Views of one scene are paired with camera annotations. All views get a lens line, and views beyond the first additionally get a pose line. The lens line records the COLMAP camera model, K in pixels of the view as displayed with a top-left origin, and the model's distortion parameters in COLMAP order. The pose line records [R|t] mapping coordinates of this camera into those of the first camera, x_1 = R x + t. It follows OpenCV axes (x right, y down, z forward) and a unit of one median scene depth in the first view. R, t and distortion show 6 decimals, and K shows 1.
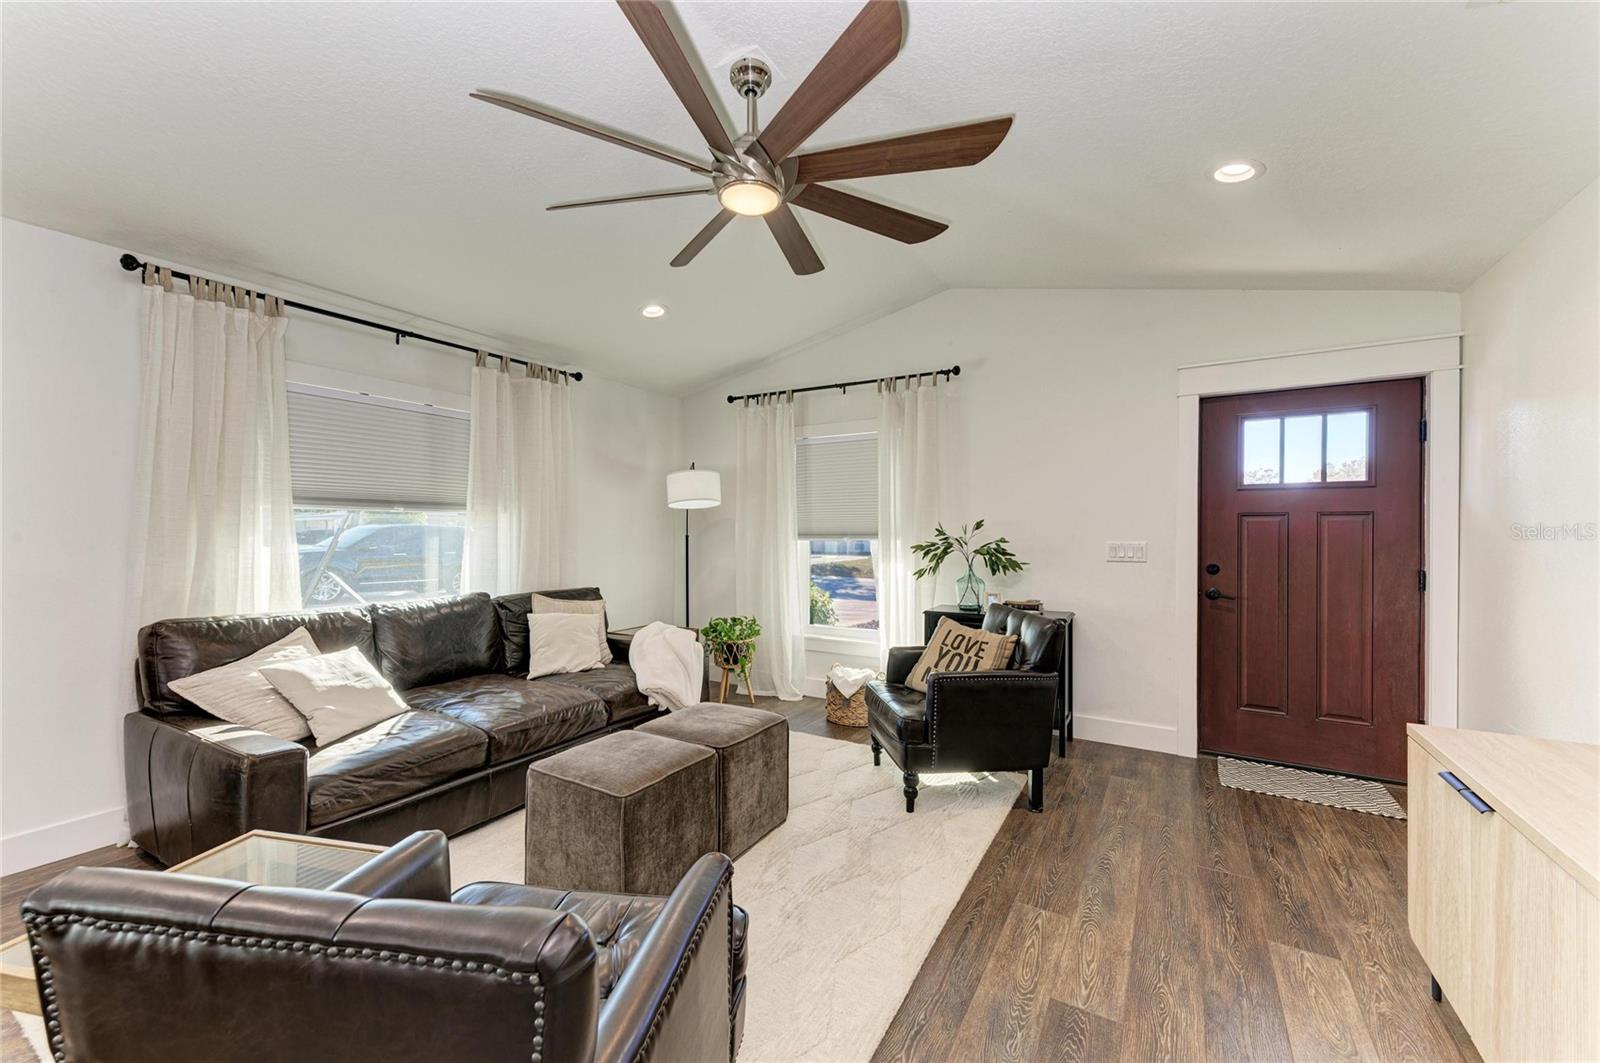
lens RADIAL K [[634.1, 0, 800.6], [0, 634.1, 535.1], [0, 0, 1]] dist [0.009075, 0.000025]
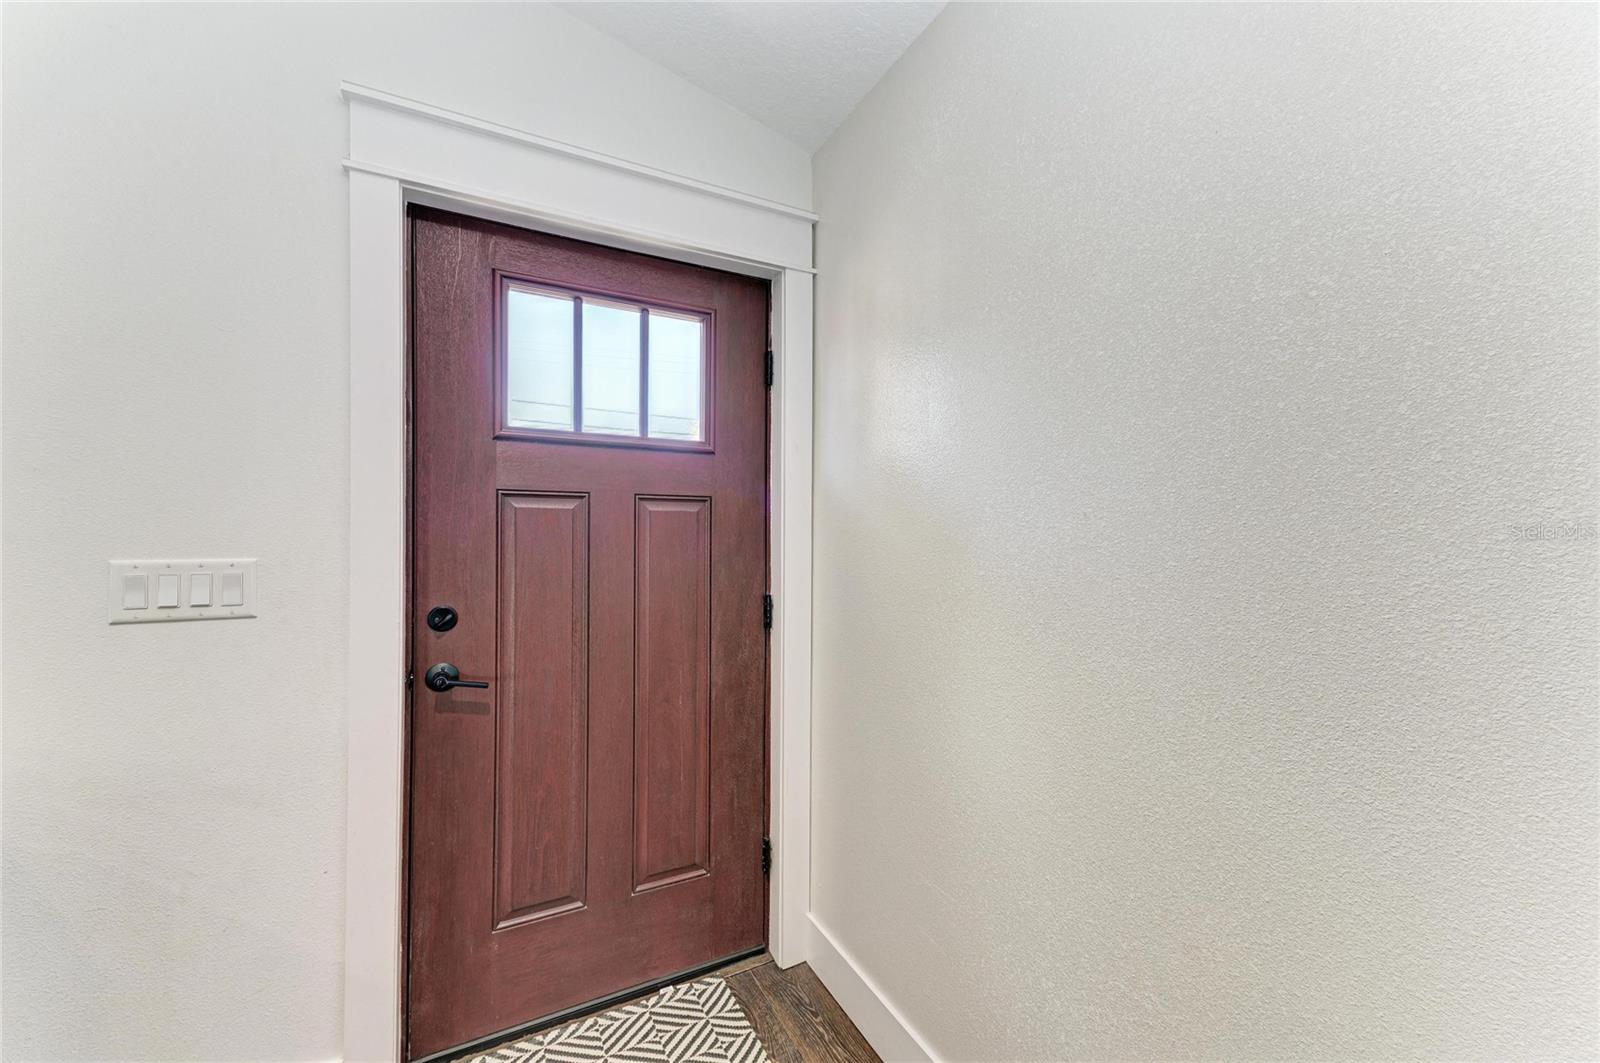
lens RADIAL K [[634.1, 0, 800.6], [0, 634.1, 535.1], [0, 0, 1]] dist [0.009075, 0.000025]
pose [[0.507512, 0.001638, 0.861643, 0.446761], [0.001048, 0.999996, -0.002517, -0.000745], [-0.861644, 0.002180, 0.507508, 0.641023]]
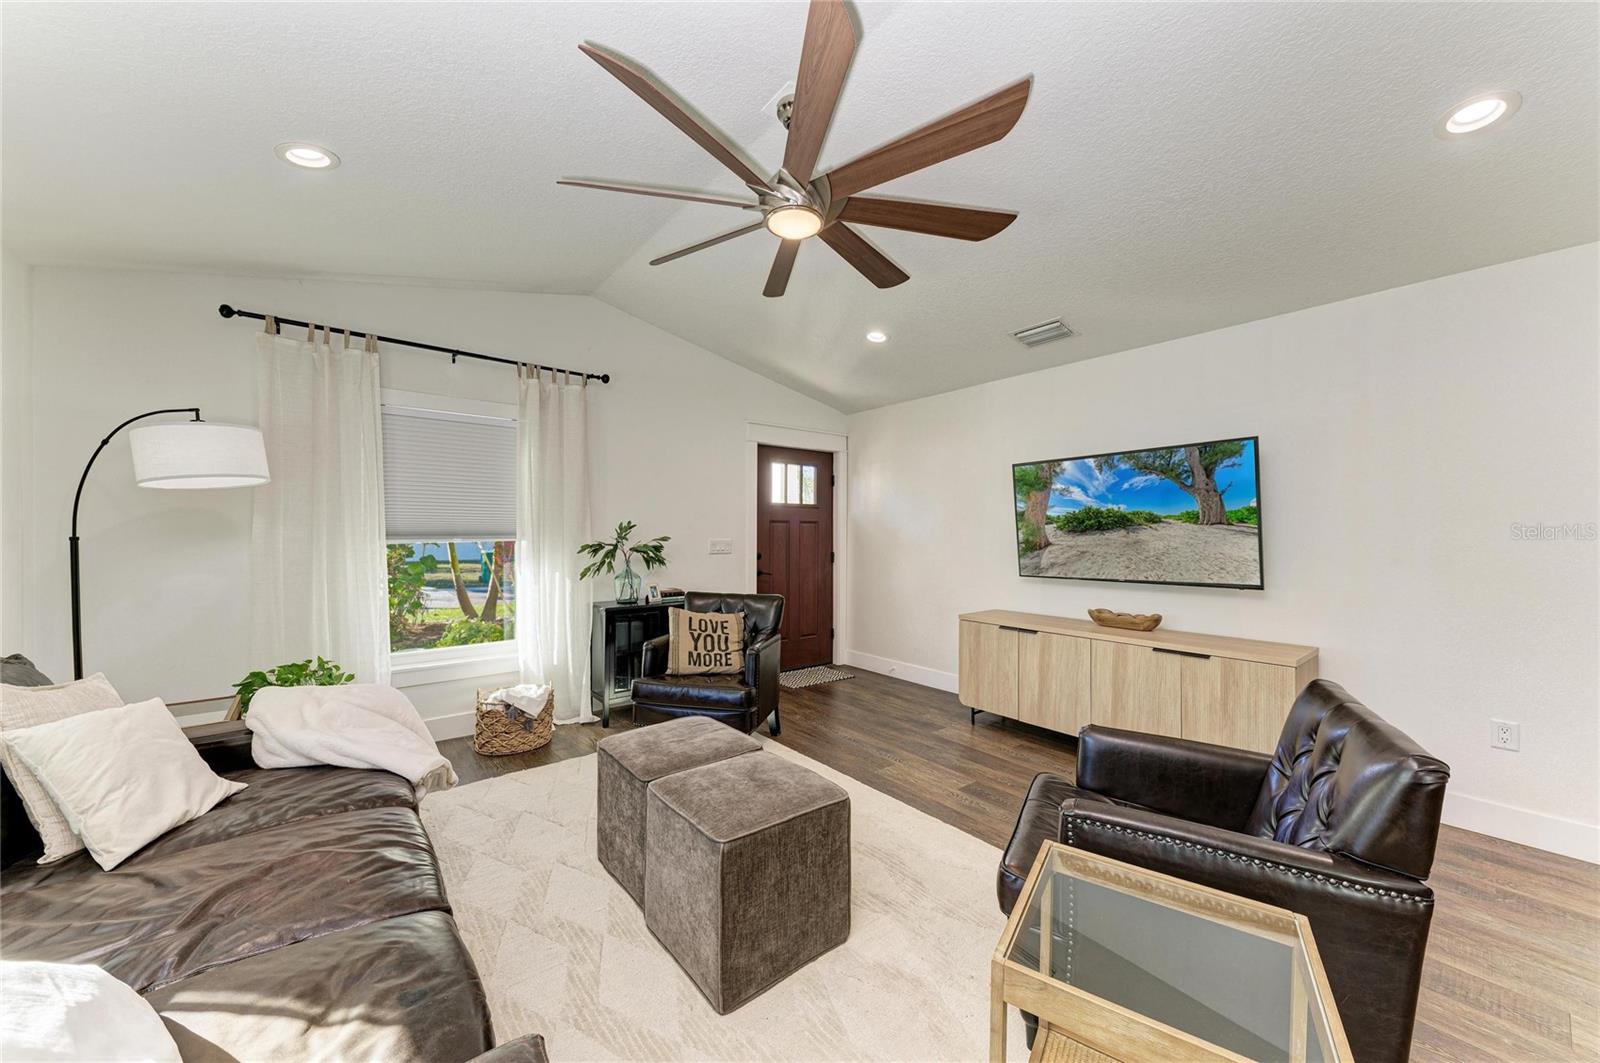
lens RADIAL K [[581.2, 0, 807.8], [0, 581.2, 536.8], [0, 0, 1]] dist [0.000097, 0.000018]
pose [[0.338957, -0.006689, 0.940778, -0.701429], [-0.000381, 0.999974, 0.007247, -0.004227], [-0.940802, -0.002814, 0.338945, 0.451580]]
